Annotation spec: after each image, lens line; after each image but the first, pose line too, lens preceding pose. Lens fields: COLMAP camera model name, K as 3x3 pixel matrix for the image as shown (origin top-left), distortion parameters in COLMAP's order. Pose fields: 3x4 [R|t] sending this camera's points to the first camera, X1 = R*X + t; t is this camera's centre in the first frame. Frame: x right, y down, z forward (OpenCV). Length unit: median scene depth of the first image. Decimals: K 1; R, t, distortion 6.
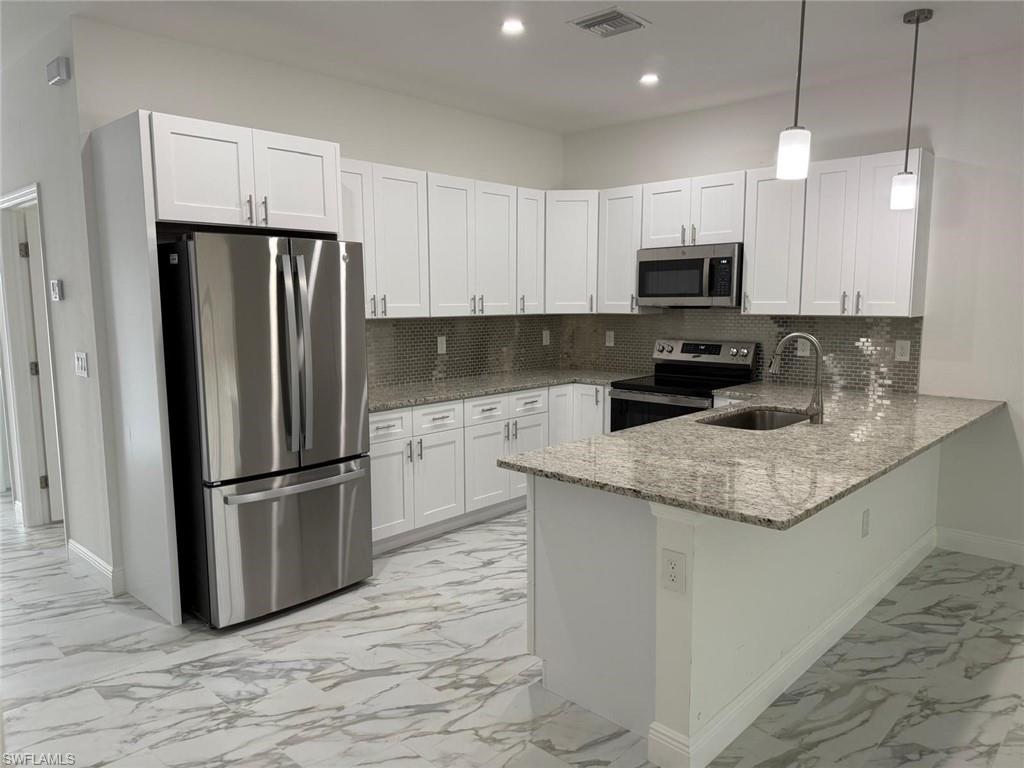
lens RADIAL K [[721.4, 0, 511.9], [0, 721.4, 388.1], [0, 0, 1]] dist [0.054113, -0.064297]
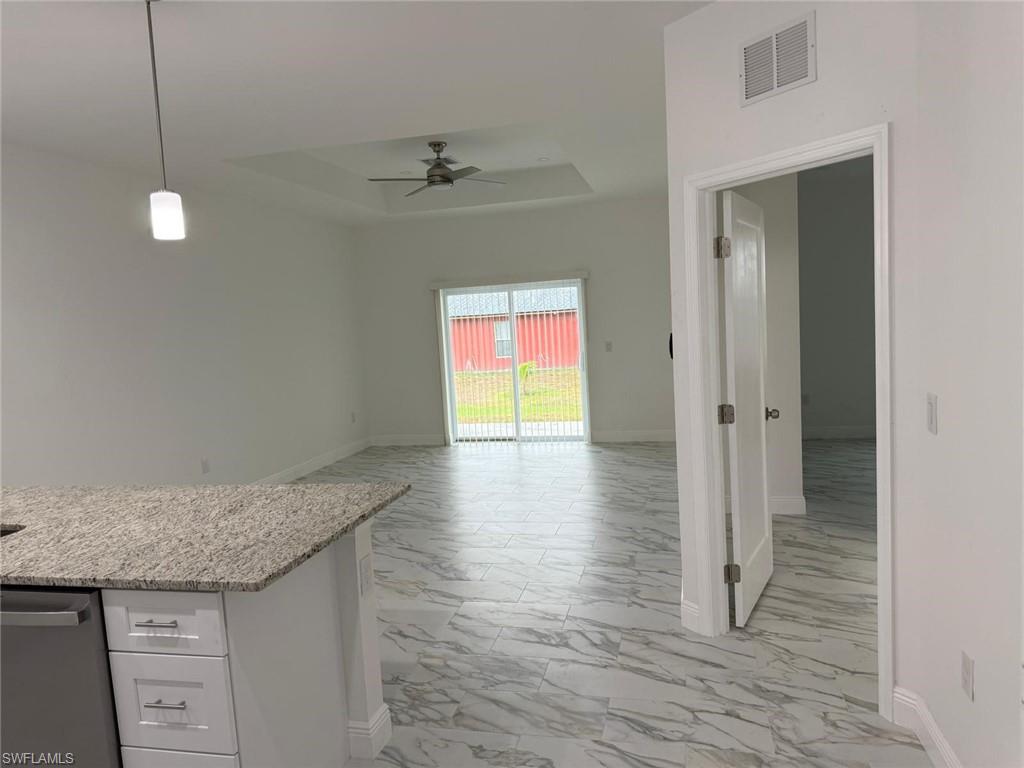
lens RADIAL K [[721.4, 0, 522.9], [0, 721.4, 387.8], [0, 0, 1]] dist [0.054113, -0.064297]
pose [[-0.507566, -0.053001, 0.859981, -0.786238], [0.163812, 0.973965, 0.156709, -0.159476], [-0.845898, 0.220415, -0.485669, 1.141598]]
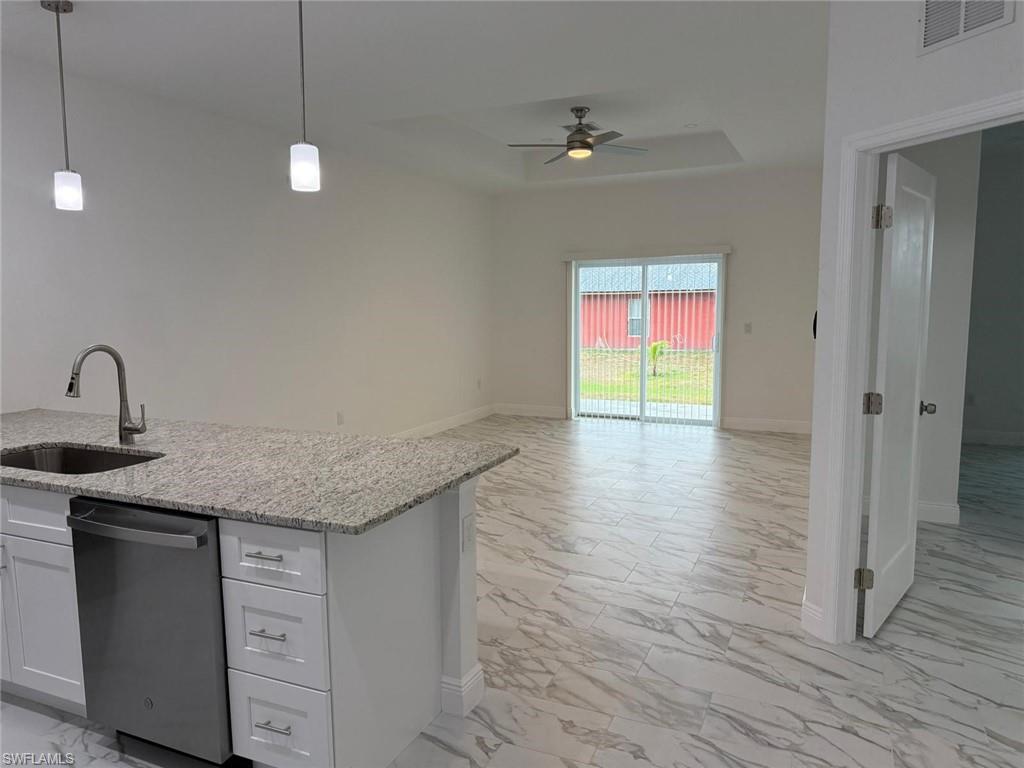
lens RADIAL K [[721.4, 0, 518.8], [0, 721.4, 386.1], [0, 0, 1]] dist [0.054113, -0.064297]
pose [[-0.336707, -0.108789, 0.935304, -0.758984], [0.124240, 0.979486, 0.158654, -0.133623], [-0.933377, 0.169622, -0.316284, 1.109919]]
